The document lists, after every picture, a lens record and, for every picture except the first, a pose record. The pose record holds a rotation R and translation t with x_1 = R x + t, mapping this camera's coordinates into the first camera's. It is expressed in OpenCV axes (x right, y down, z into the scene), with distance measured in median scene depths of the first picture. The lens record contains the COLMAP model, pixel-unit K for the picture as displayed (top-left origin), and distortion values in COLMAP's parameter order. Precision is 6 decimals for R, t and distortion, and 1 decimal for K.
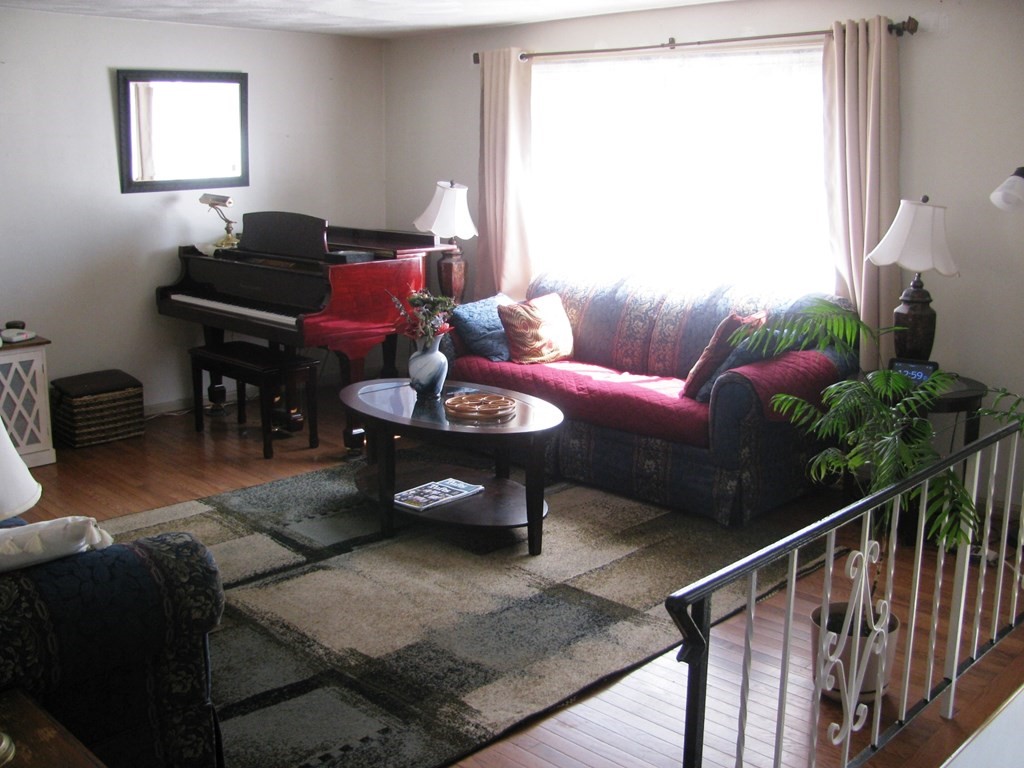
lens RADIAL K [[1057.7, 0, 507.8], [0, 1057.7, 384.6], [0, 0, 1]] dist [-0.119975, 0.000000]
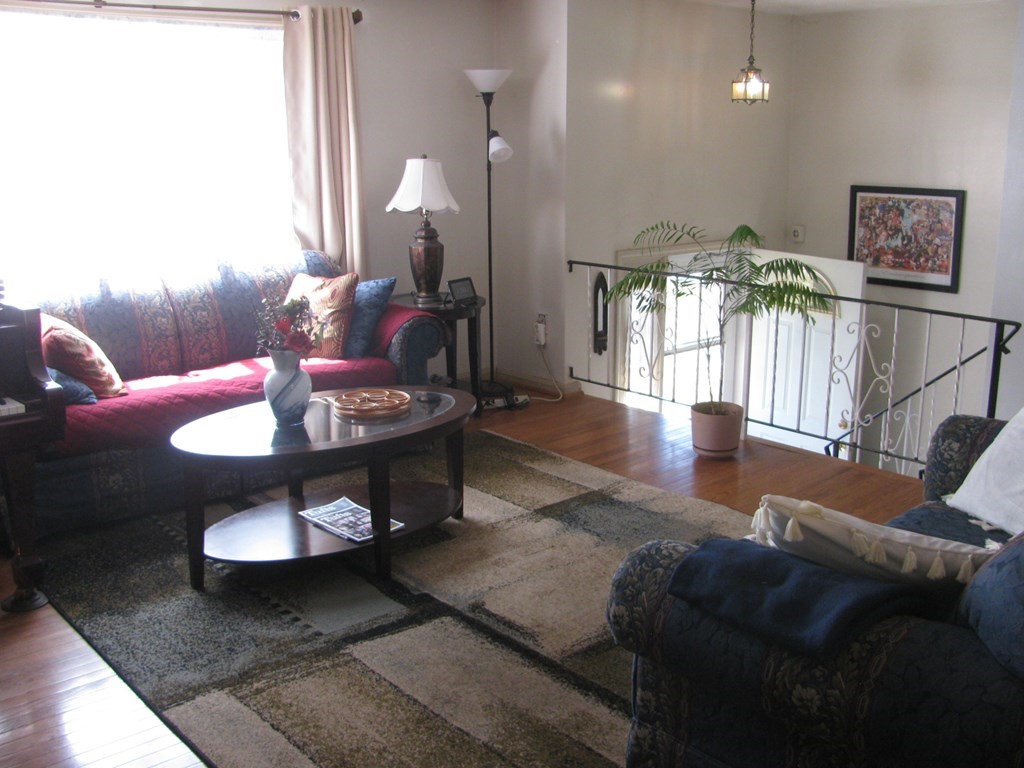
lens RADIAL K [[1057.7, 0, 507.1], [0, 1057.7, 381.4], [0, 0, 1]] dist [-0.119975, 0.000000]
pose [[0.058492, -0.224937, 0.972616, -0.900752], [0.215387, 0.954181, 0.207720, -0.159778], [-0.974775, 0.197339, 0.104260, 0.797762]]
